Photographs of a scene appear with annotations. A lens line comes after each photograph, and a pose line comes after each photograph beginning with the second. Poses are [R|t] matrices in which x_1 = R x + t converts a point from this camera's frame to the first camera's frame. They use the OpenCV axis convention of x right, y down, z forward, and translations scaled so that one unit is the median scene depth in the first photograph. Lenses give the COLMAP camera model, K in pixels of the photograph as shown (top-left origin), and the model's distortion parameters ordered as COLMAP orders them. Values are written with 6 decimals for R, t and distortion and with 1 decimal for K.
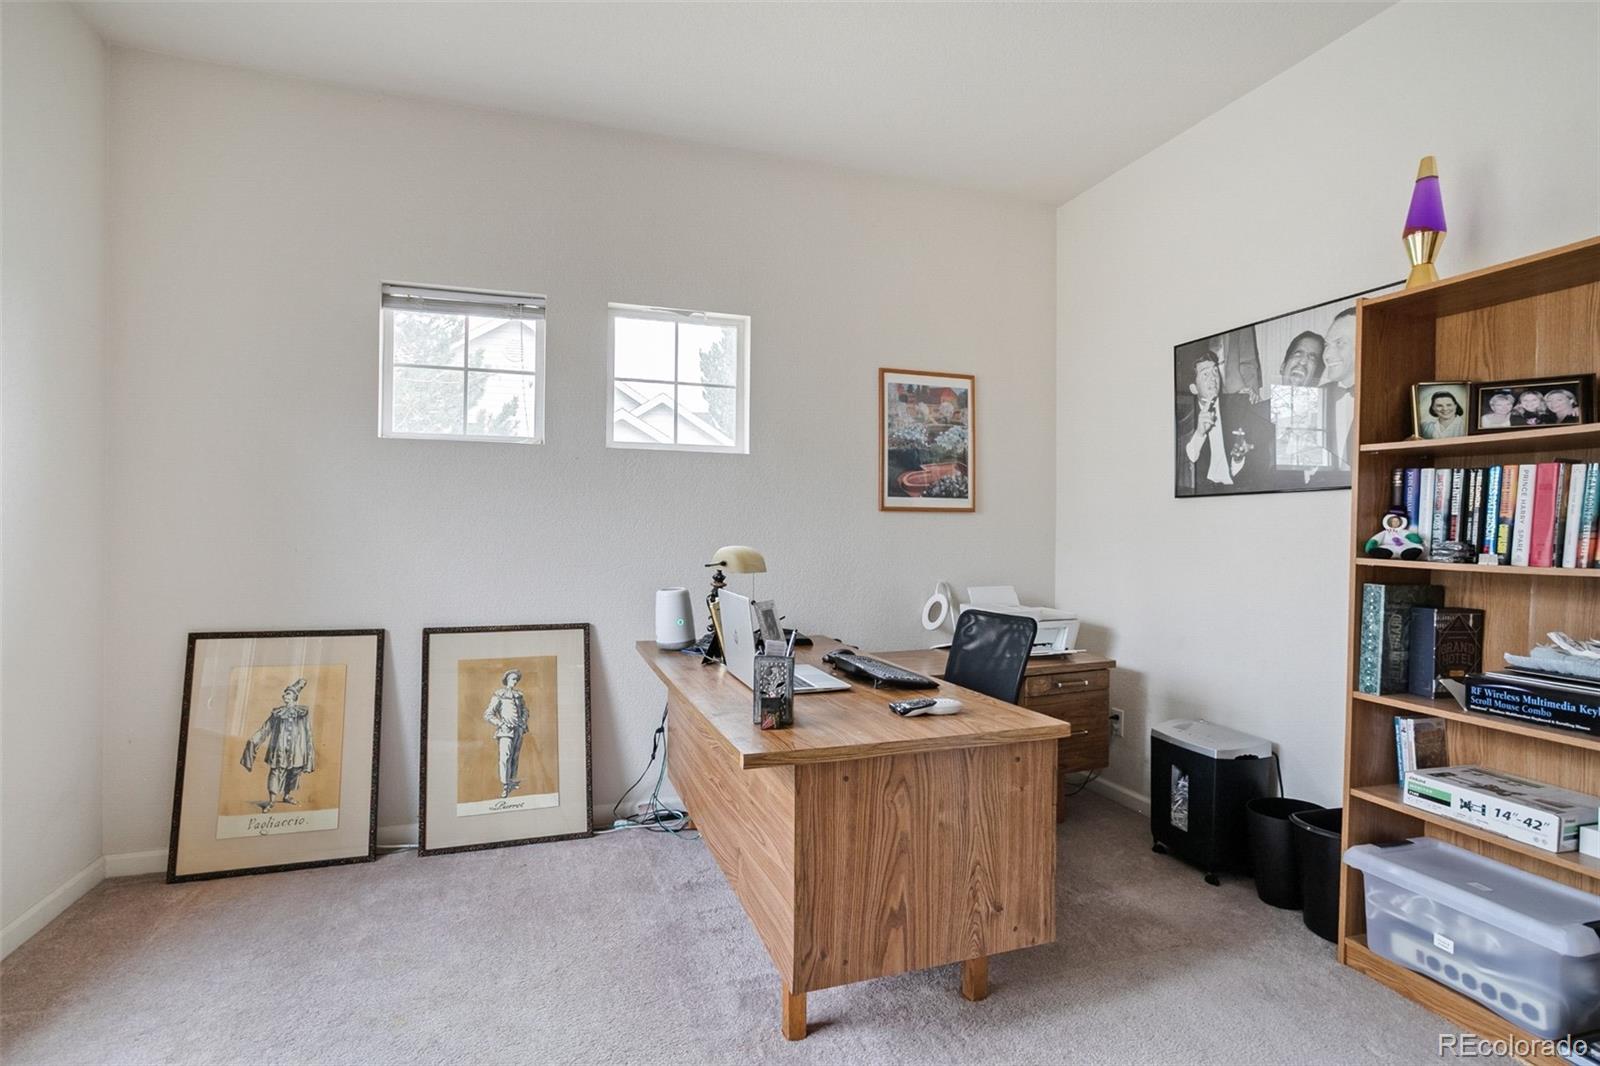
lens RADIAL K [[763.5, 0, 793.2], [0, 763.5, 533.9], [0, 0, 1]] dist [-0.046379, 0.029113]
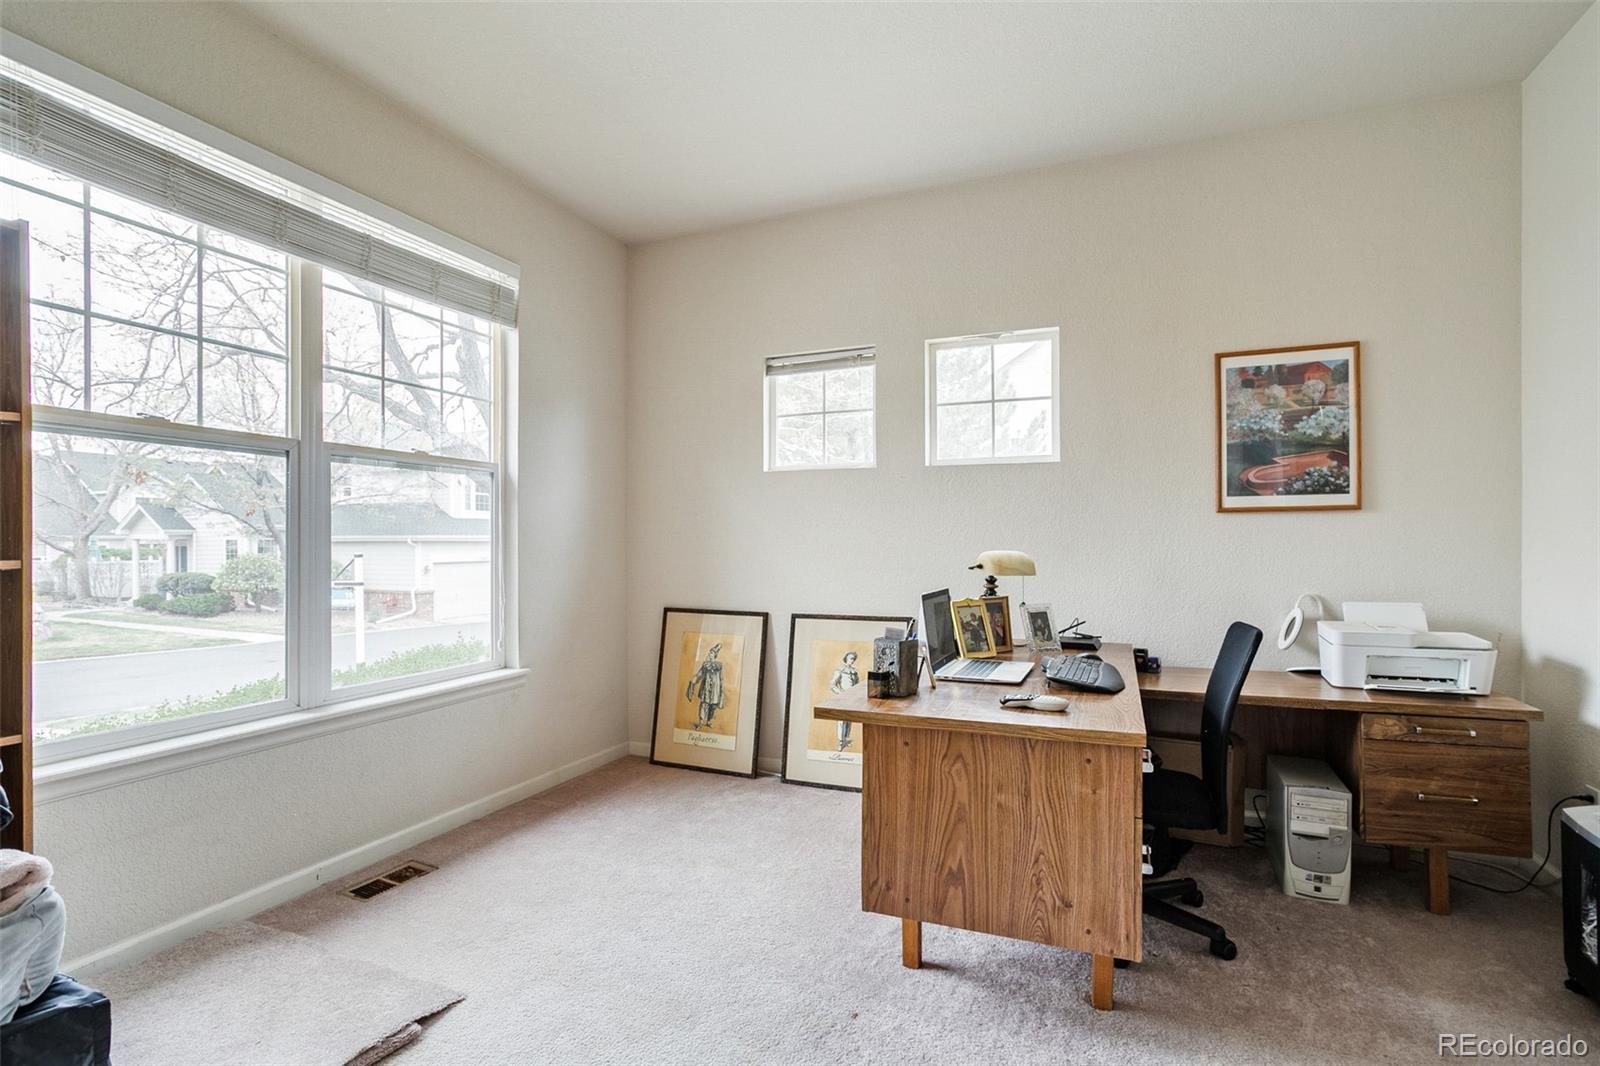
lens RADIAL K [[767.4, 0, 791.3], [0, 767.4, 543.6], [0, 0, 1]] dist [-0.048299, 0.029767]
pose [[0.745308, -0.007939, -0.666673, 0.428684], [0.007527, 0.999966, -0.003493, 0.007663], [0.666678, -0.002414, 0.745342, -0.003048]]
